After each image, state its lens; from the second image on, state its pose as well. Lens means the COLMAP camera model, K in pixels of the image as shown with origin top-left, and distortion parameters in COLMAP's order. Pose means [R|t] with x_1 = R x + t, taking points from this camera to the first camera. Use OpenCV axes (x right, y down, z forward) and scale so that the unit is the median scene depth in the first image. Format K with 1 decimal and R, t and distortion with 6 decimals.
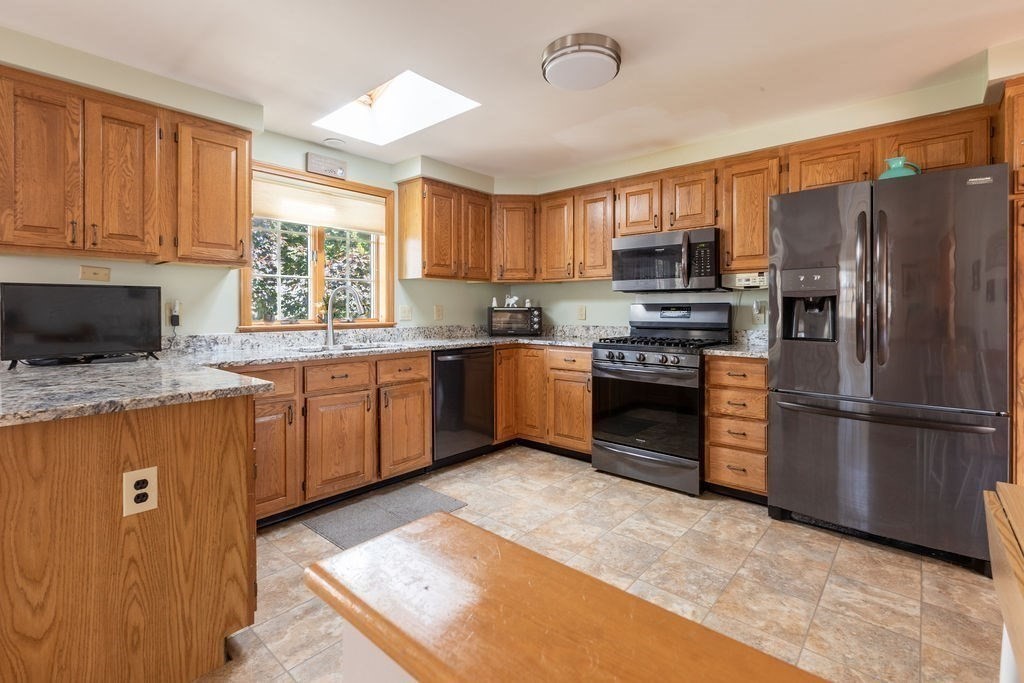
lens RADIAL K [[455.1, 0, 535.1], [0, 455.1, 313.1], [0, 0, 1]] dist [0.003350, -0.002119]
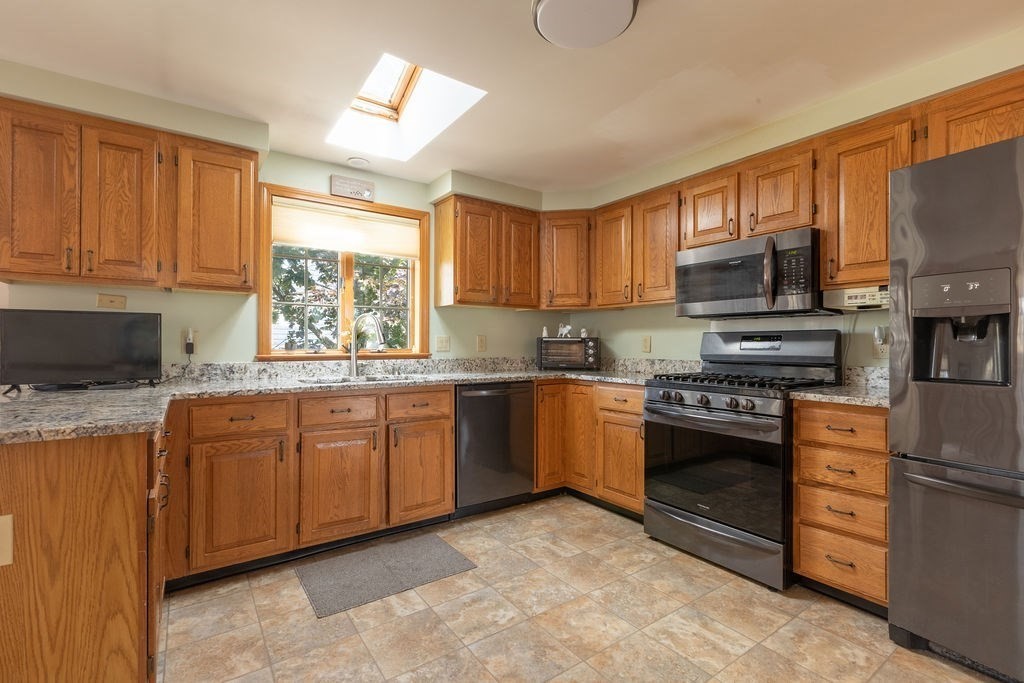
lens RADIAL K [[455.1, 0, 521.7], [0, 455.1, 343.9], [0, 0, 1]] dist [0.003350, -0.002119]
pose [[0.968958, 0.001979, -0.247218, 0.136832], [-0.003814, 0.999969, -0.006945, 0.009171], [0.247196, 0.007672, 0.968935, 0.186801]]
